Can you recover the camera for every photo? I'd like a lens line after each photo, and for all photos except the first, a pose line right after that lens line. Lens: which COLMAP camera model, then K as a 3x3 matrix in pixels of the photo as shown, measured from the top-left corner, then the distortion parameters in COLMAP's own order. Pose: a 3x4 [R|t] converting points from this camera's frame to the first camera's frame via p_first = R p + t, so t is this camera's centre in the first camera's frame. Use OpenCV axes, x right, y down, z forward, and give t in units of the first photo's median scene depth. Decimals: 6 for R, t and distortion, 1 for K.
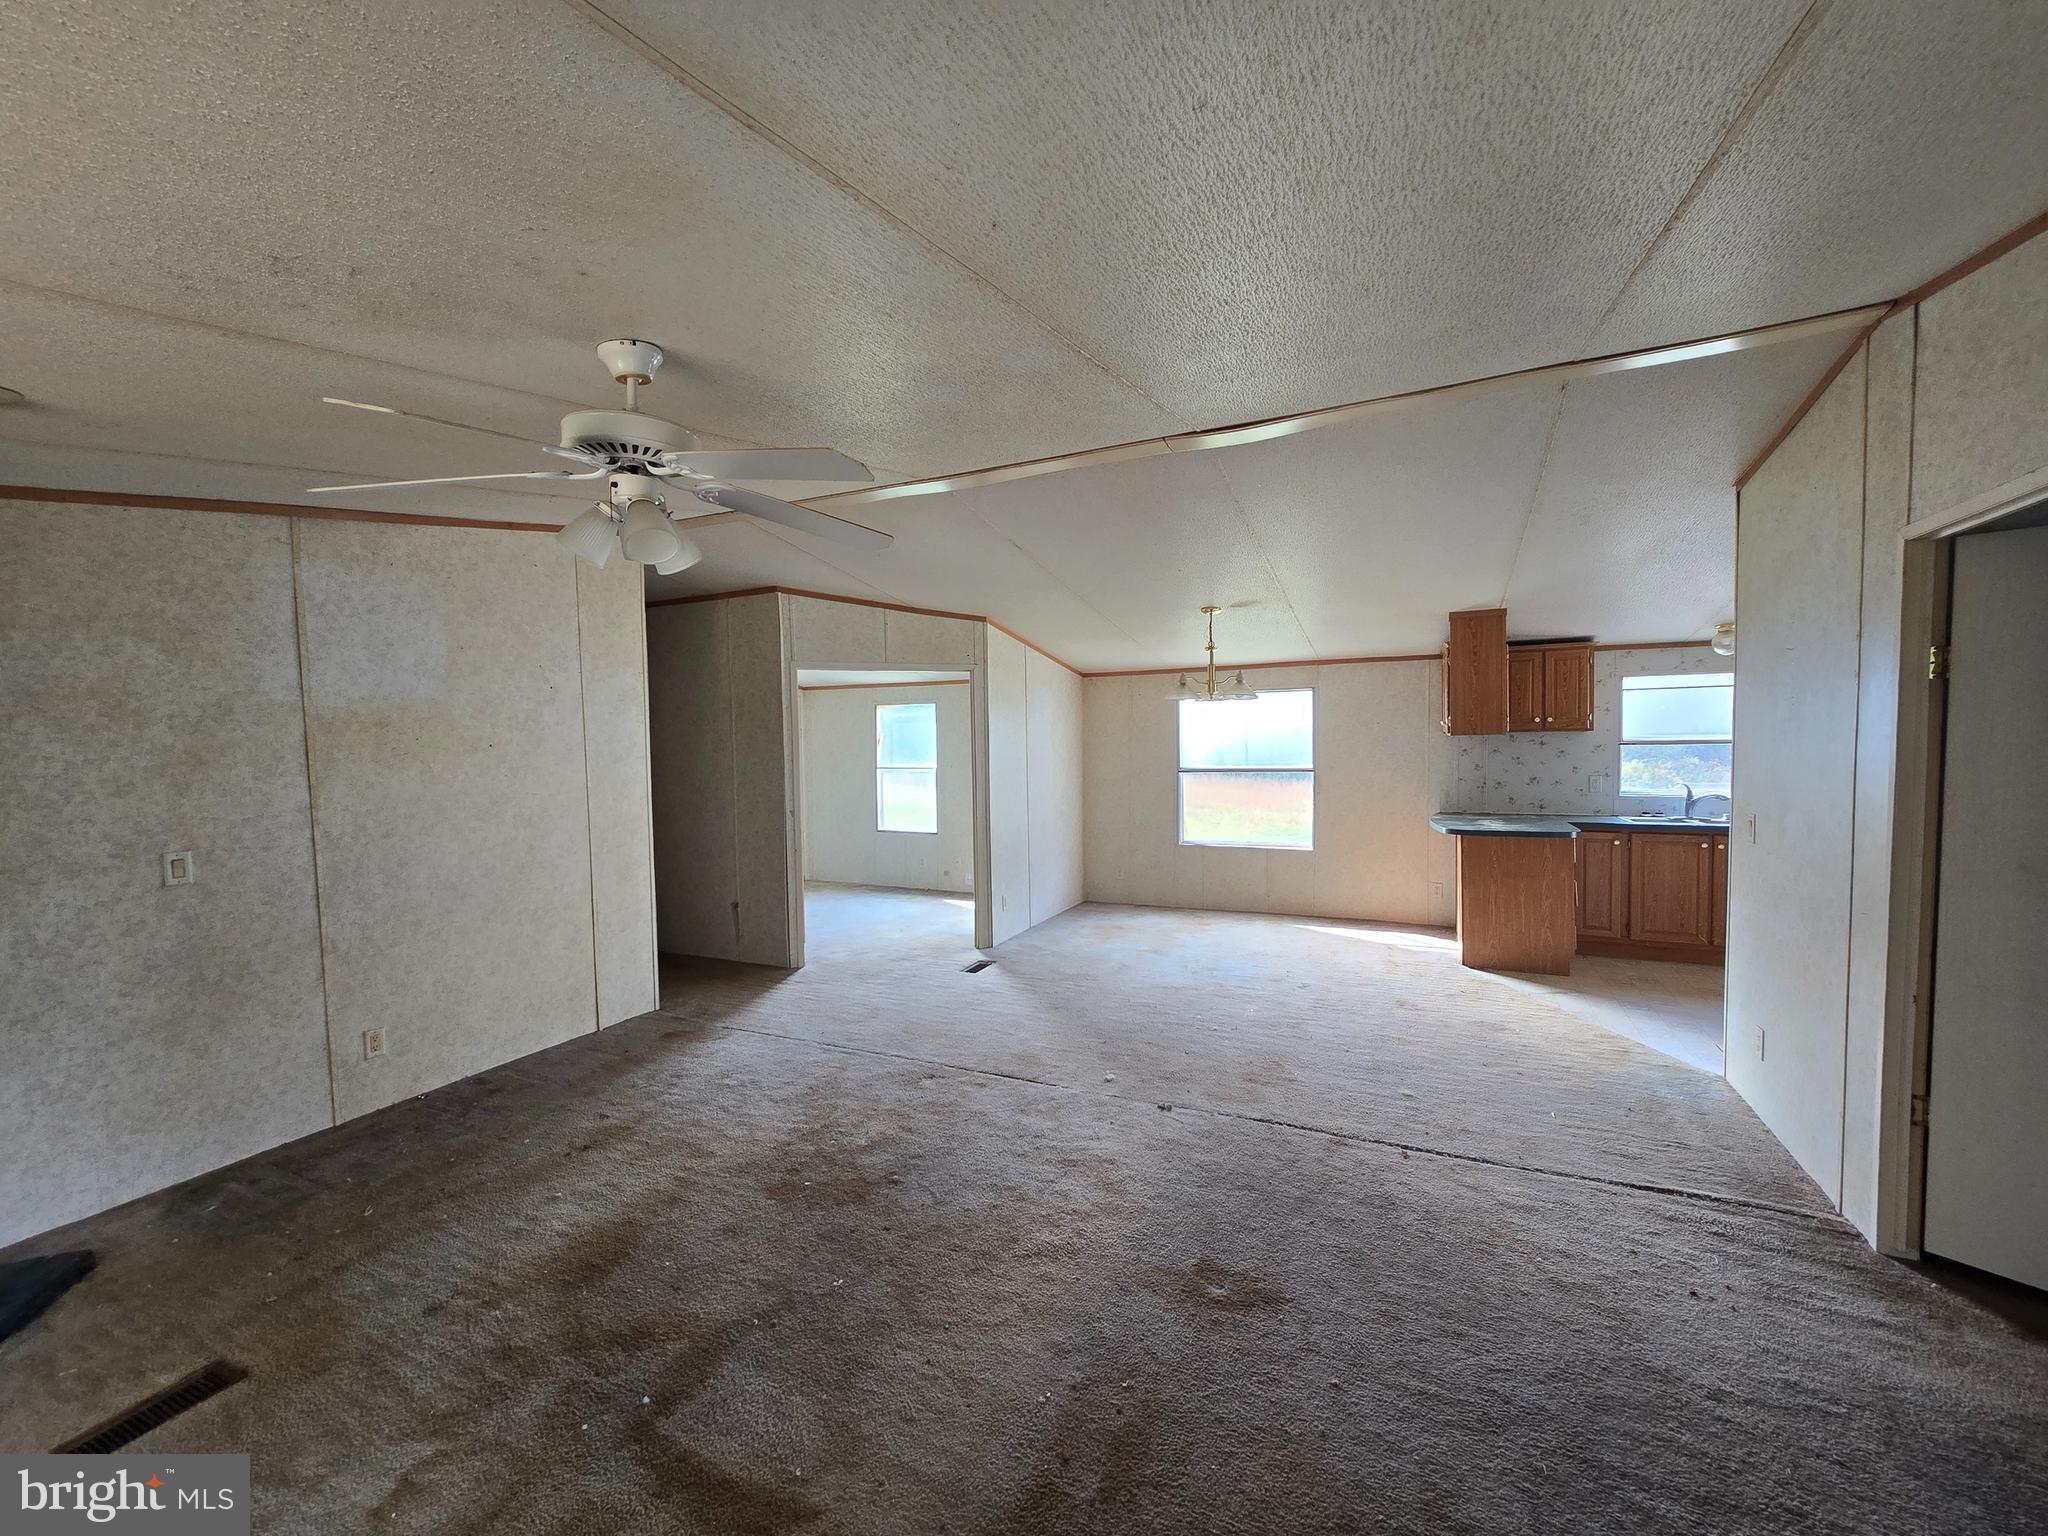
lens RADIAL K [[843.4, 0, 1025.7], [0, 843.4, 769.7], [0, 0, 1]] dist [-0.001408, -0.000038]
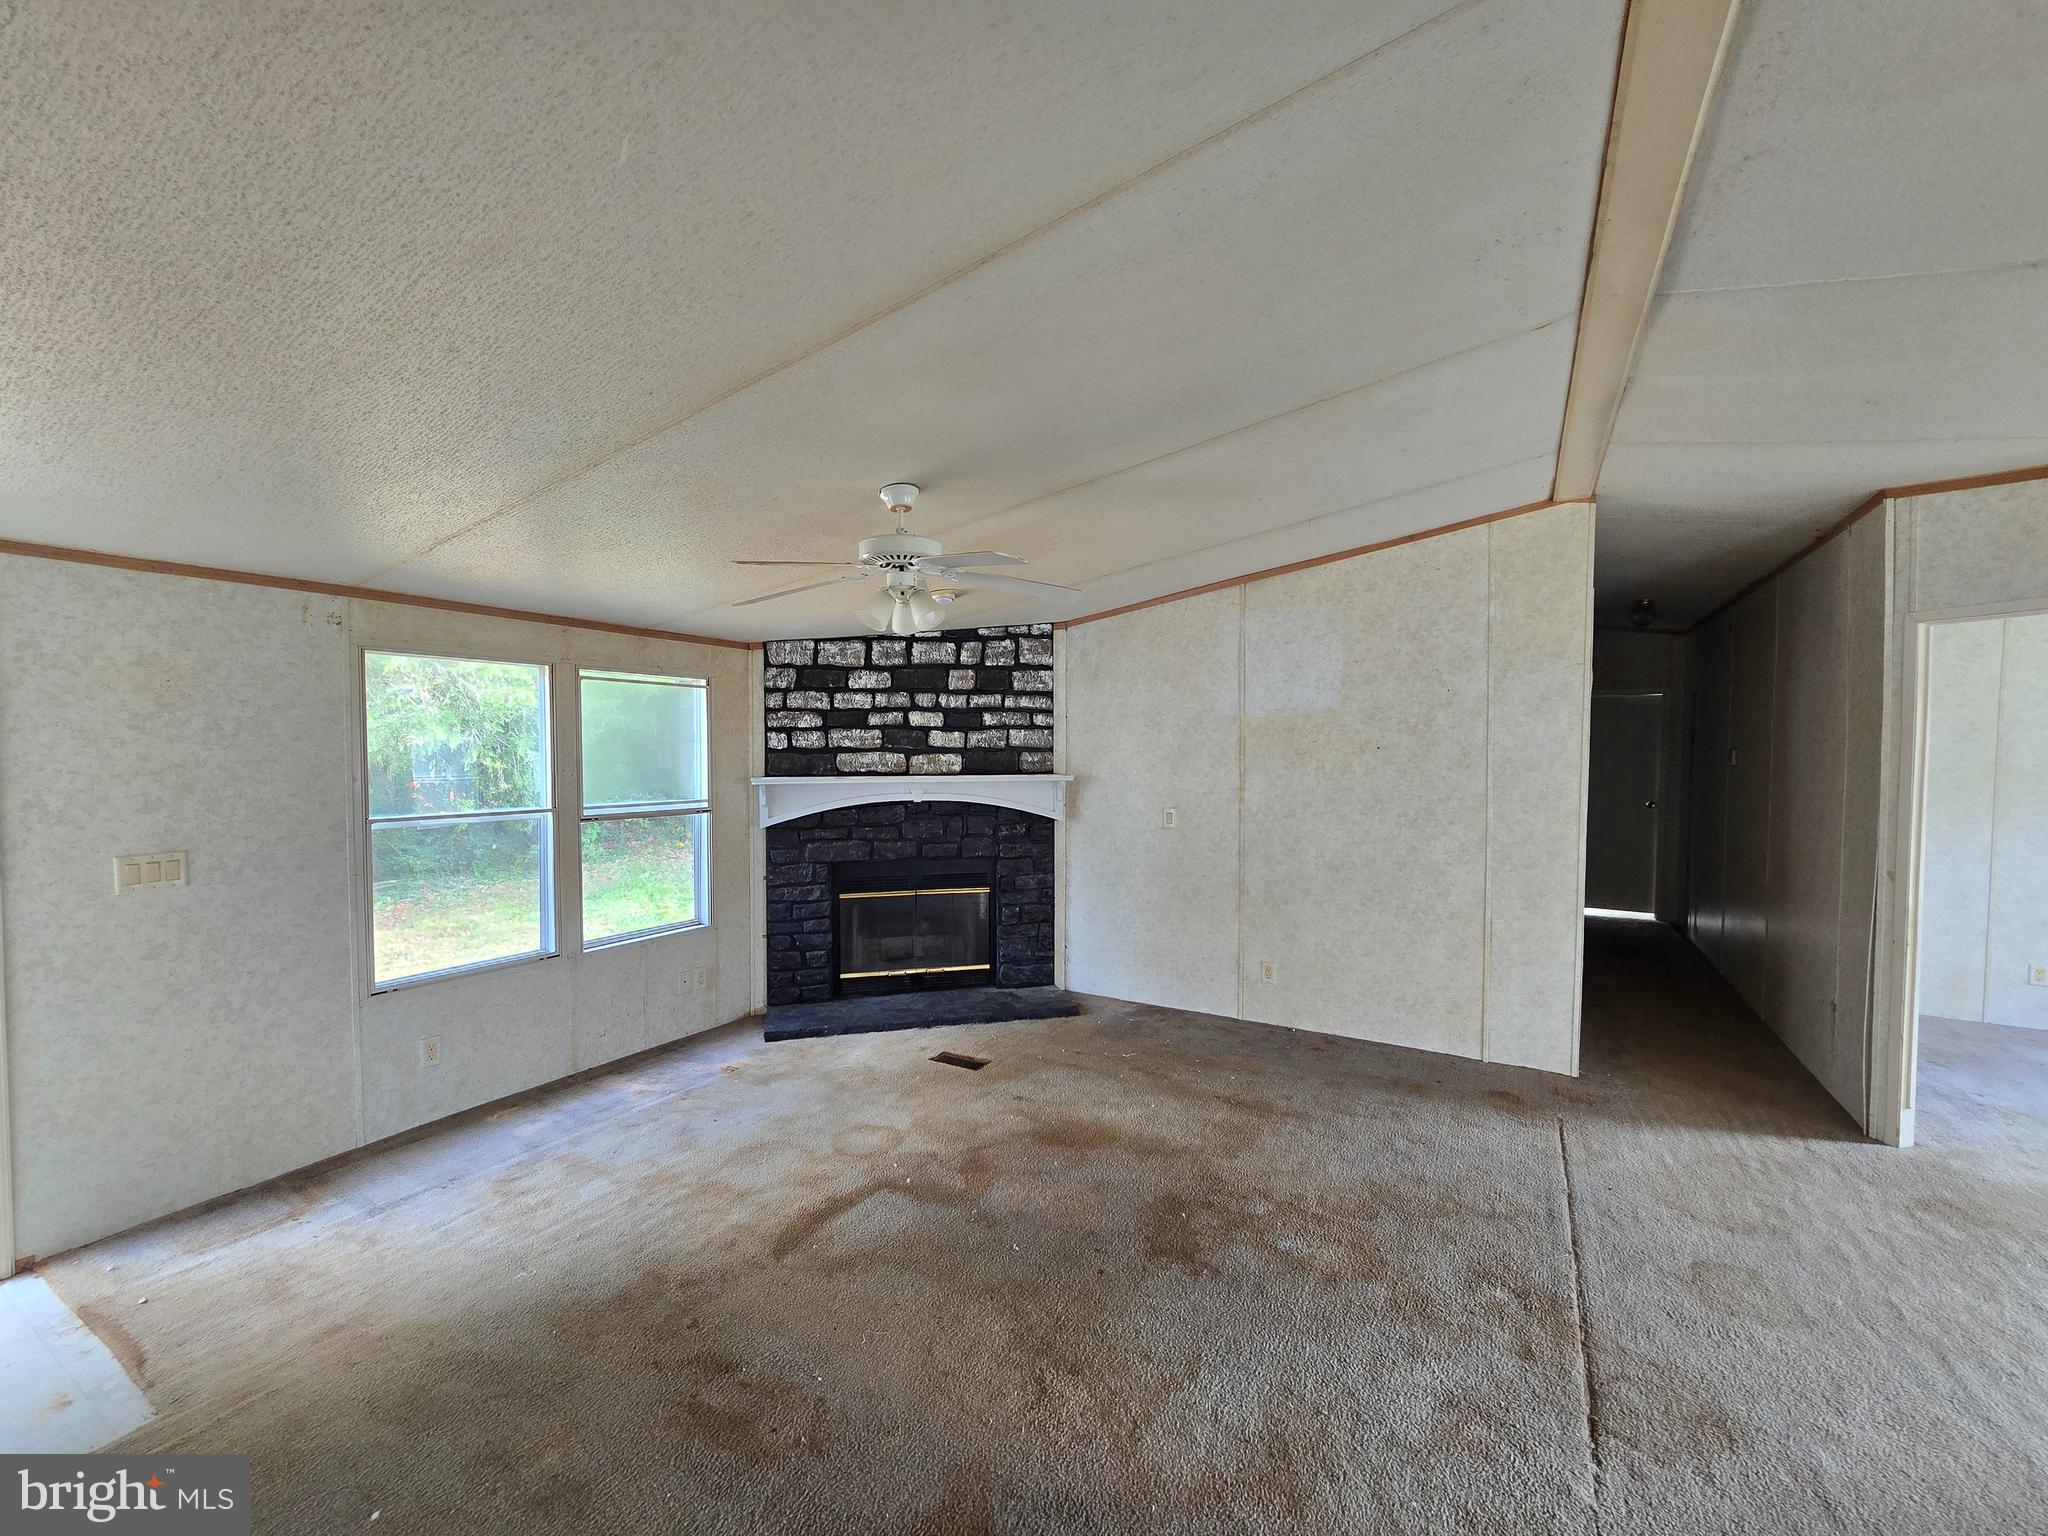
lens RADIAL K [[843.4, 0, 1025.7], [0, 843.4, 769.7], [0, 0, 1]] dist [-0.001408, -0.000038]
pose [[-0.087415, 0.046112, -0.995104, 0.555533], [-0.042677, 0.997838, 0.049987, -0.040464], [0.995257, 0.046837, -0.085258, 0.721818]]
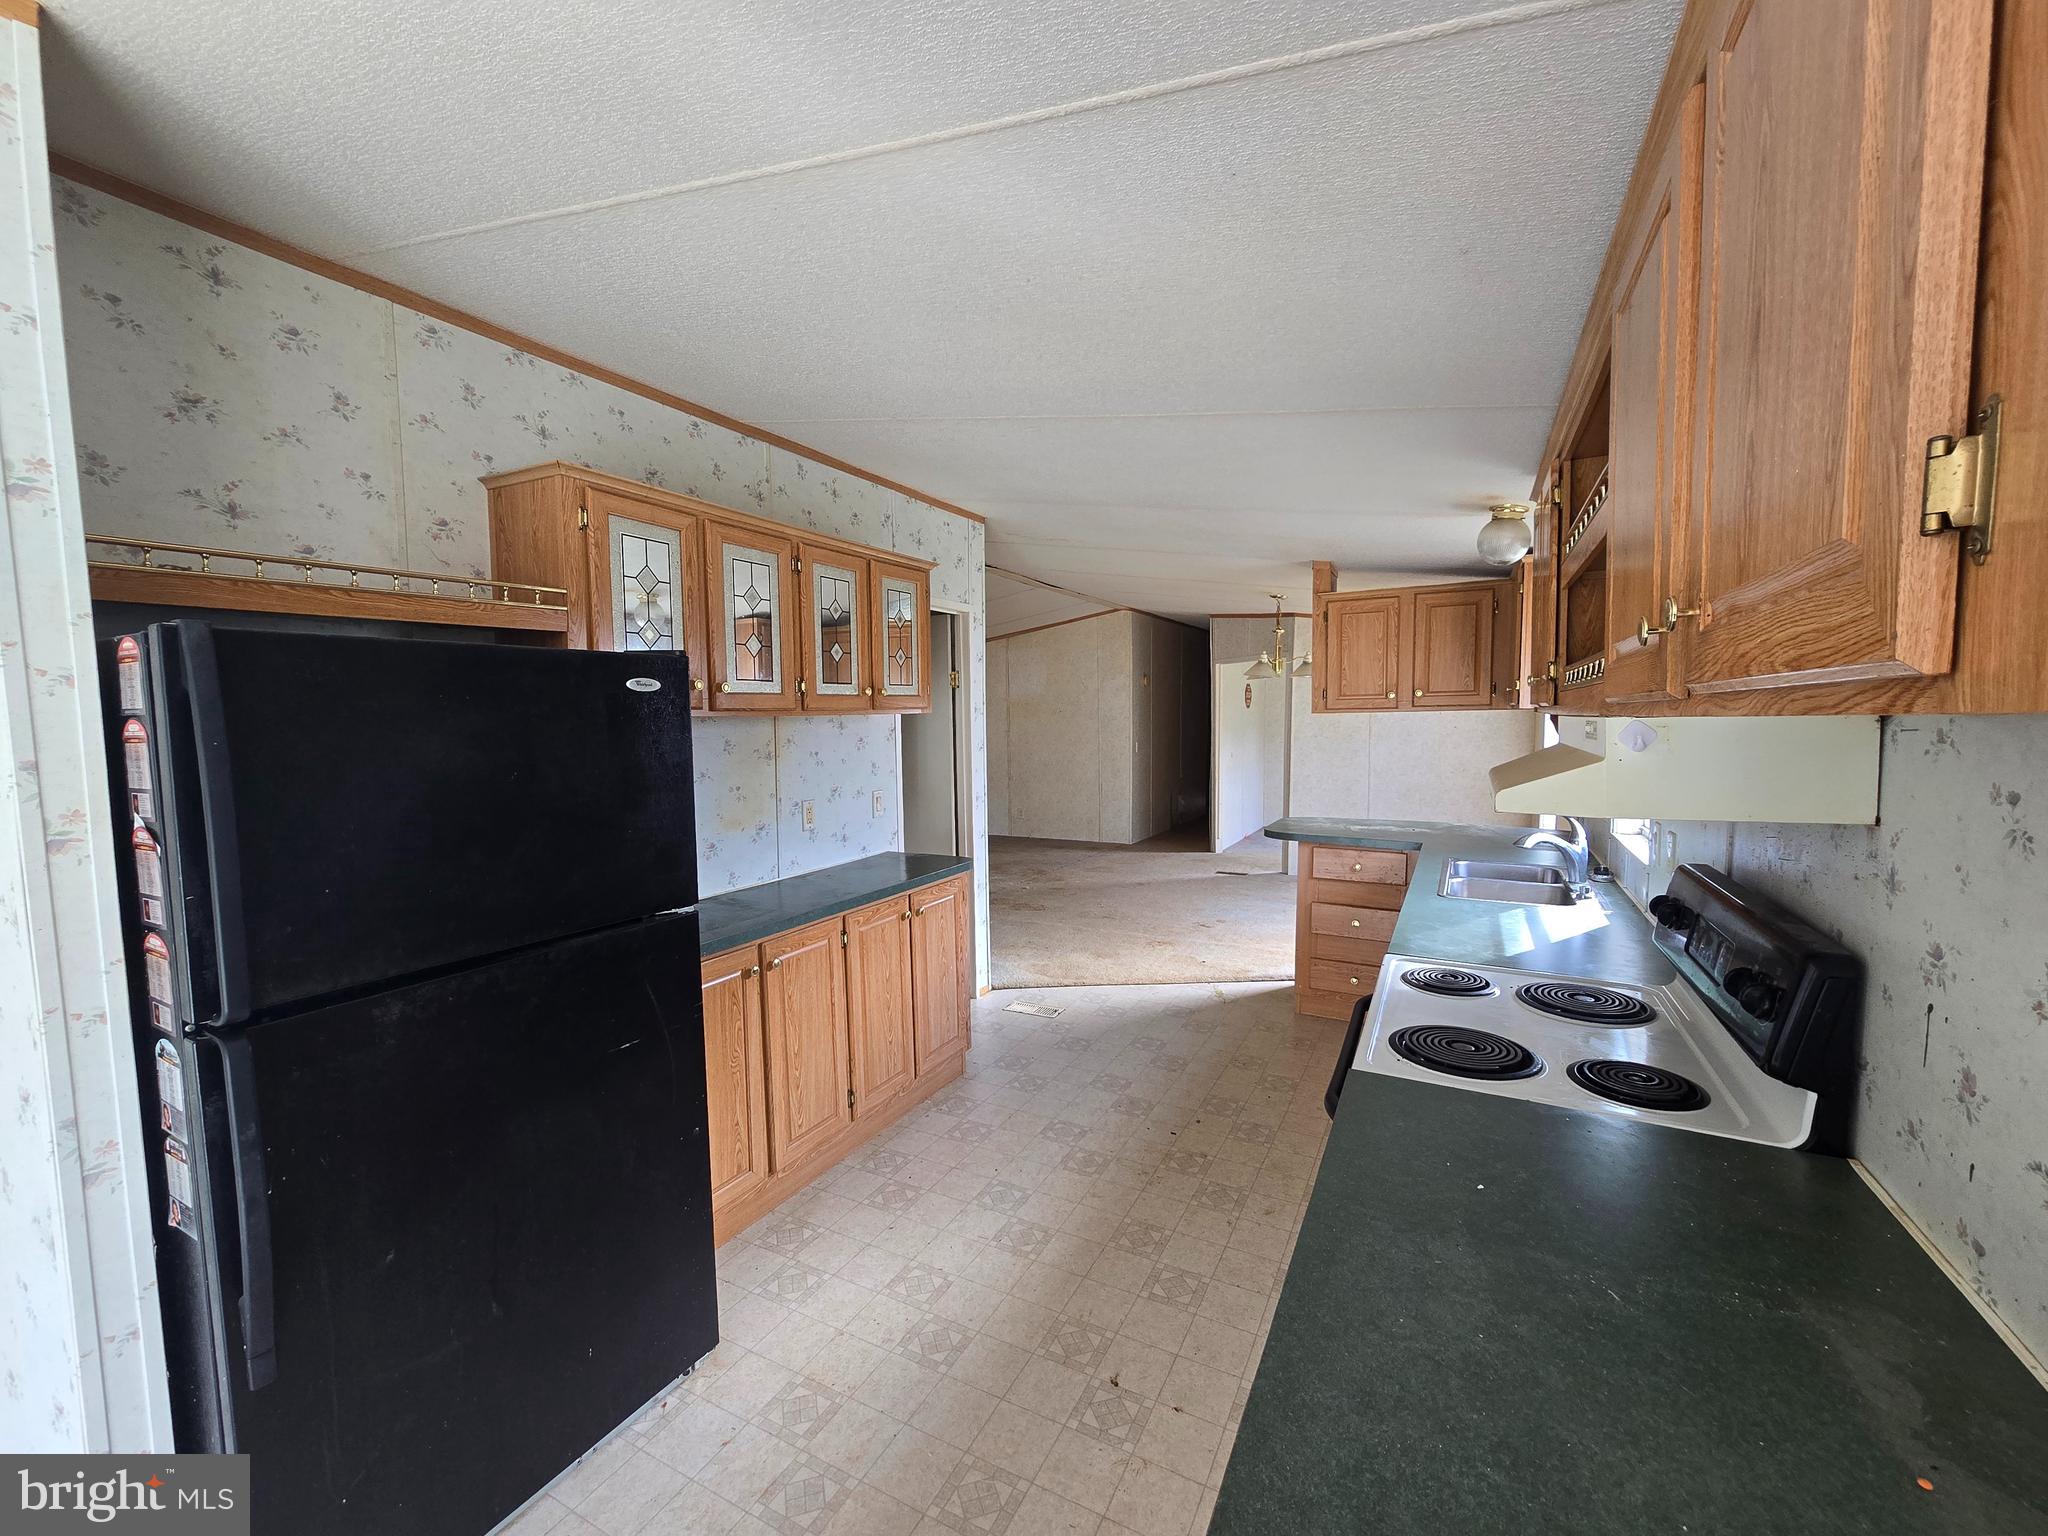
lens RADIAL K [[843.4, 0, 1025.7], [0, 843.4, 769.7], [0, 0, 1]] dist [-0.001408, -0.000038]
pose [[-0.043260, 0.083250, -0.995589, 2.133650], [-0.026696, 0.996070, 0.084450, -0.075275], [0.998707, 0.030232, -0.040868, 1.133232]]
